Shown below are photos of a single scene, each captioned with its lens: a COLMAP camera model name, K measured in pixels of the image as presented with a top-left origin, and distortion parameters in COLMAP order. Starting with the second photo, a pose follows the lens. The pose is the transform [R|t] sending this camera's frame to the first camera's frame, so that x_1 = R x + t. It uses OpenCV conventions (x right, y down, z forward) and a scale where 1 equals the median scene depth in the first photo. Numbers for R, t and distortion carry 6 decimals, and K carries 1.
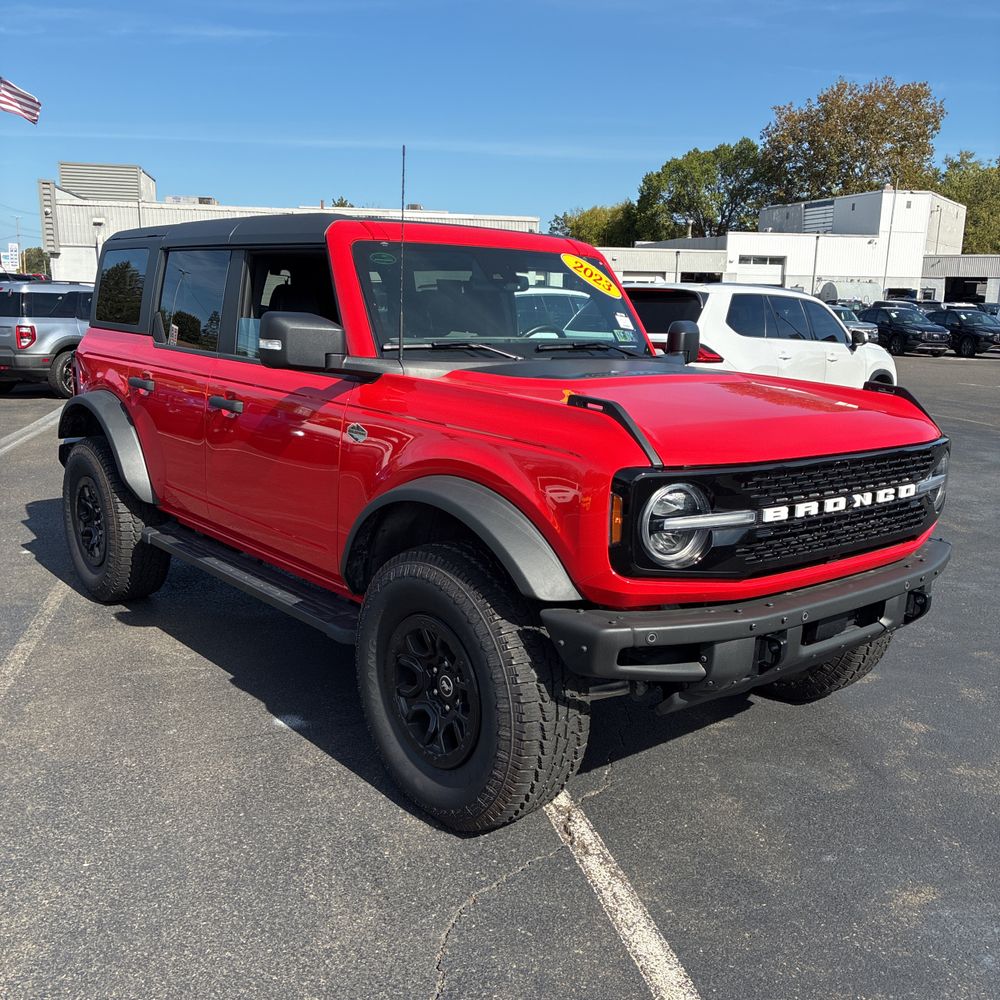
lens RADIAL K [[994.1, 0, 500.0], [0, 994.1, 500.0], [0, 0, 1]] dist [0.045989, -0.038986]
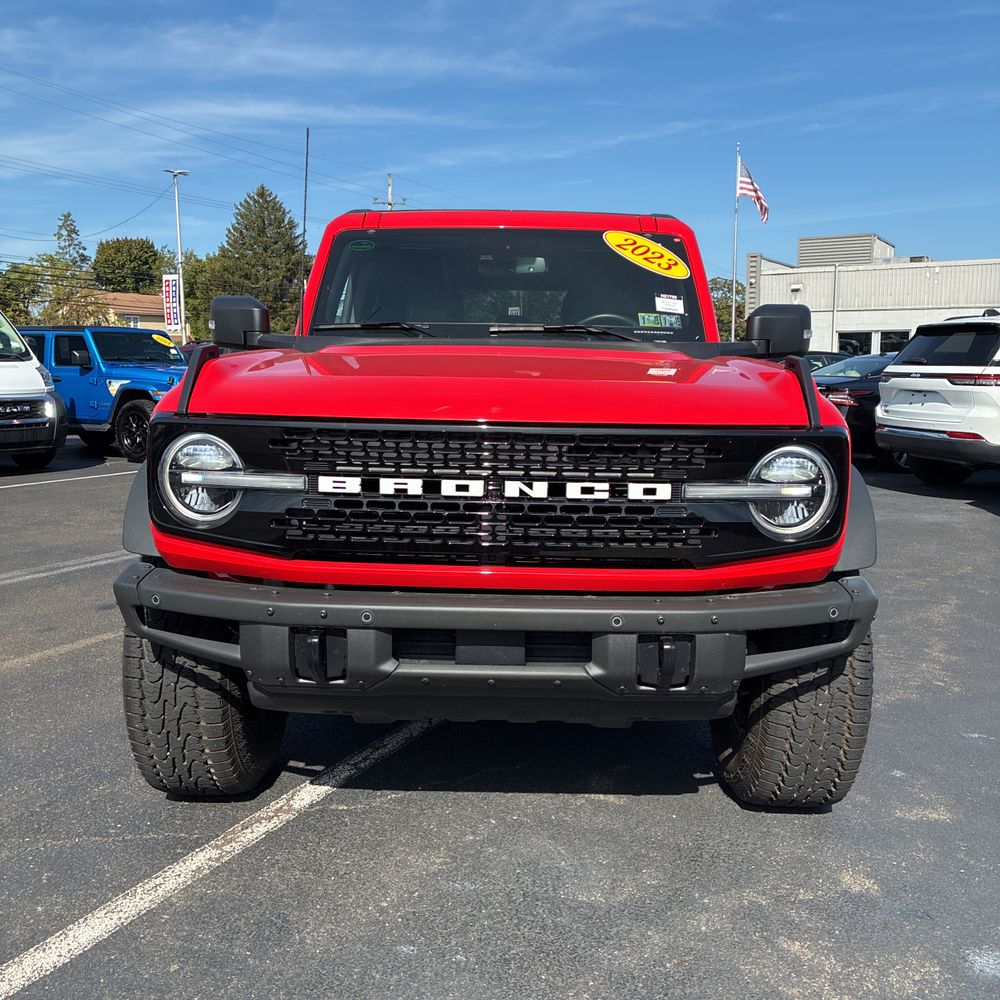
lens RADIAL K [[994.1, 0, 500.0], [0, 994.1, 500.0], [0, 0, 1]] dist [0.045989, -0.038986]
pose [[0.757705, 0.076147, -0.648140, 0.795169], [-0.118968, 0.992644, -0.022458, 0.025544], [0.641662, 0.094124, 0.761190, 0.405997]]
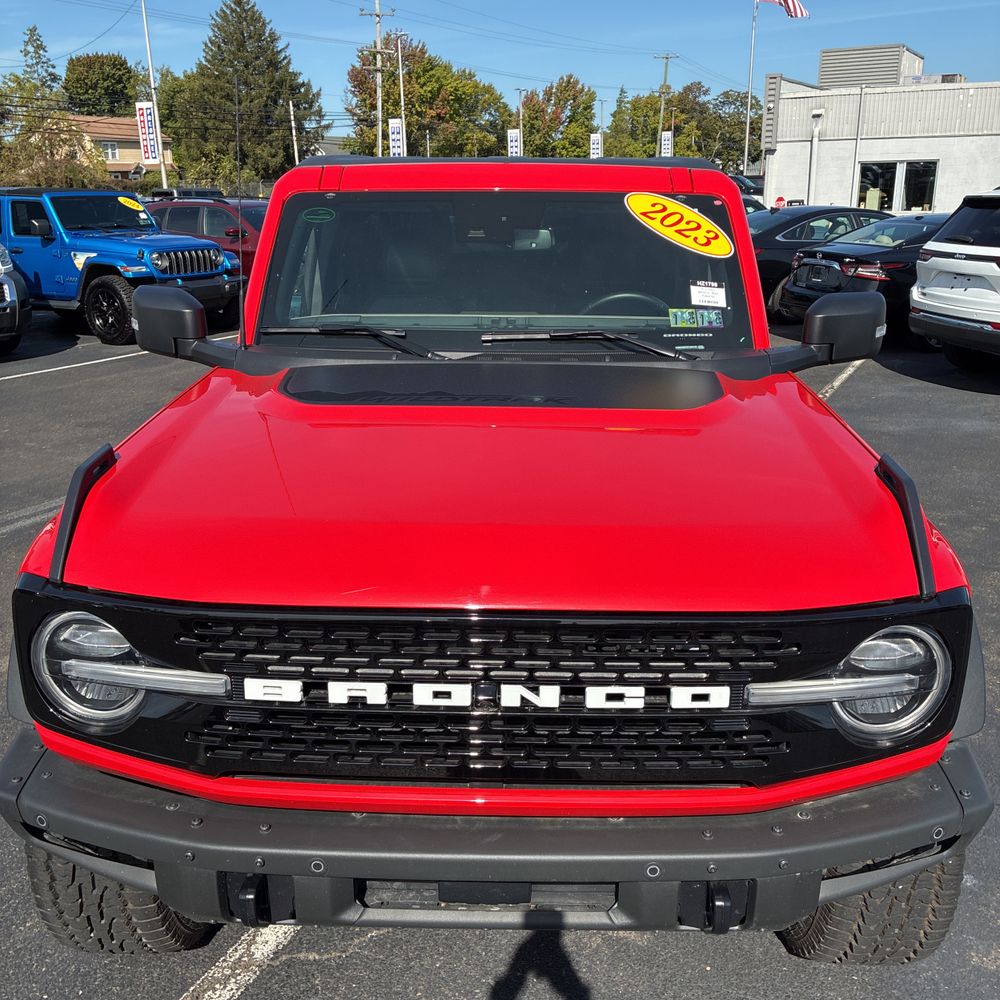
lens RADIAL K [[997.0, 0, 500.7], [0, 997.0, 508.8], [0, 0, 1]] dist [0.068446, -0.077933]
pose [[0.758299, 0.177350, -0.627319, 0.646128], [-0.108024, 0.983164, 0.147373, -0.171773], [0.642894, -0.043988, 0.764691, 0.554145]]
